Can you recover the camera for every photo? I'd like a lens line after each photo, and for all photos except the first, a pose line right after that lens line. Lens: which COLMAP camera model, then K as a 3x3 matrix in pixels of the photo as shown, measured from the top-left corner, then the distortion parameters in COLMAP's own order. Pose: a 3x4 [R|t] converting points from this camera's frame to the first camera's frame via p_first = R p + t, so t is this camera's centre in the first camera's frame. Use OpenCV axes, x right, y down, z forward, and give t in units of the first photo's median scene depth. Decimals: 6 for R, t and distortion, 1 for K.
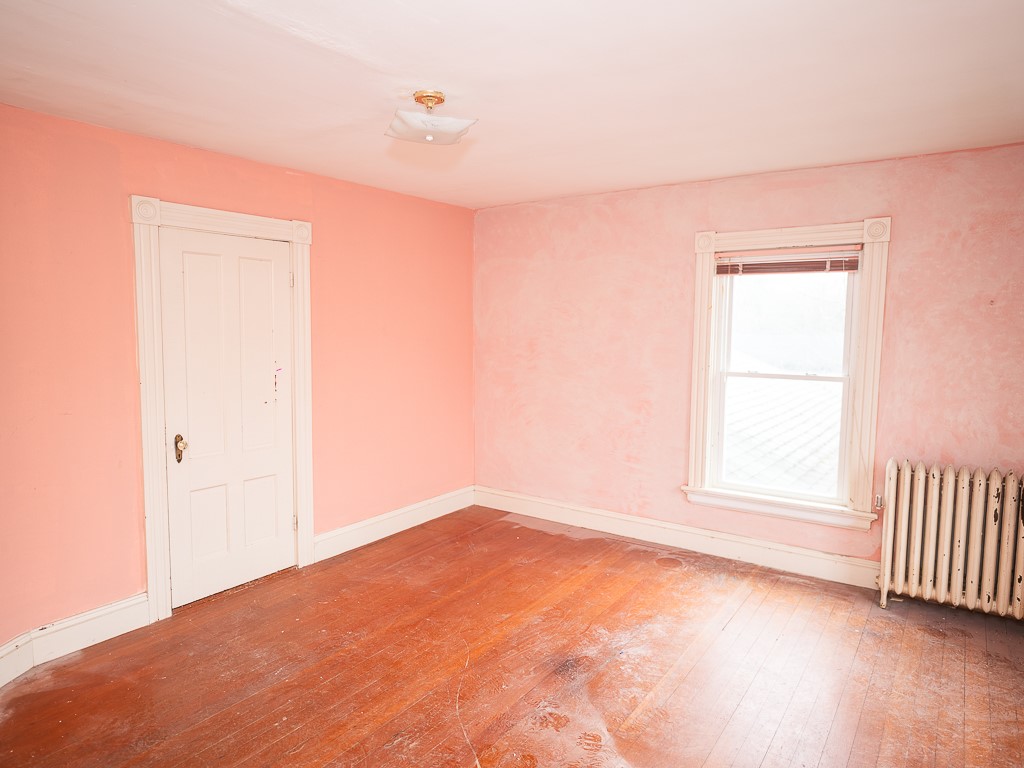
lens RADIAL K [[648.2, 0, 507.2], [0, 648.2, 381.2], [0, 0, 1]] dist [-0.000738, -0.002090]
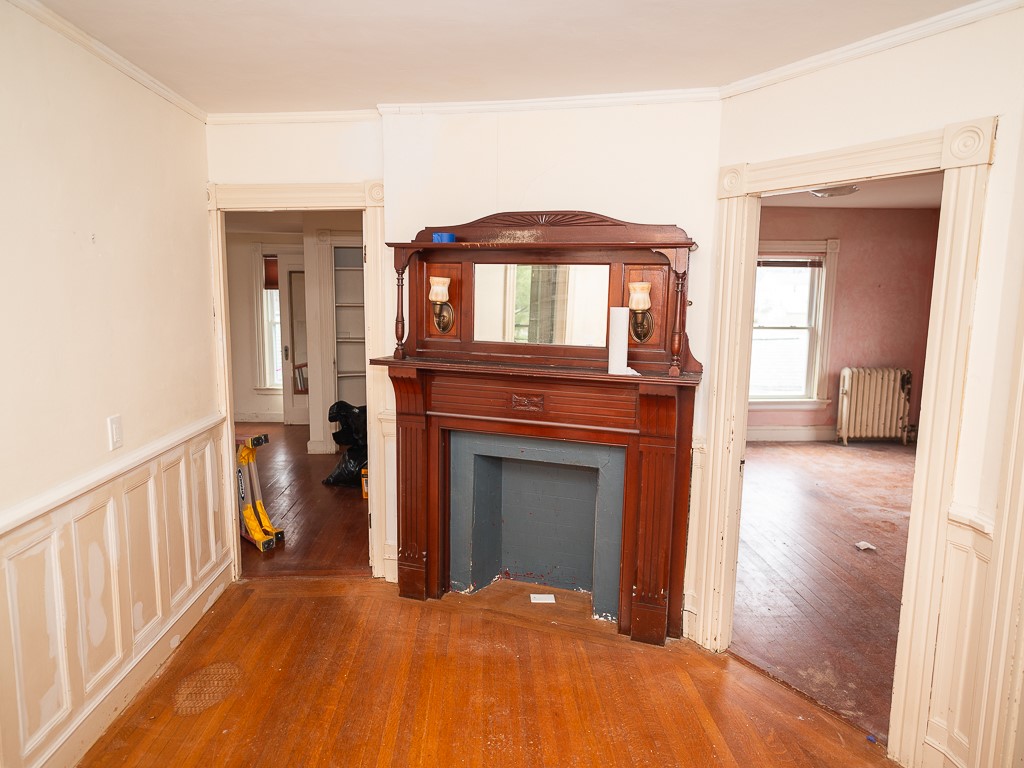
lens RADIAL K [[648.2, 0, 508.8], [0, 648.2, 383.7], [0, 0, 1]] dist [-0.000738, -0.002090]
pose [[0.782775, -0.085744, 0.616369, -1.317160], [0.055467, 0.996133, 0.068131, -0.018875], [-0.619828, -0.019144, 0.784504, 0.116195]]
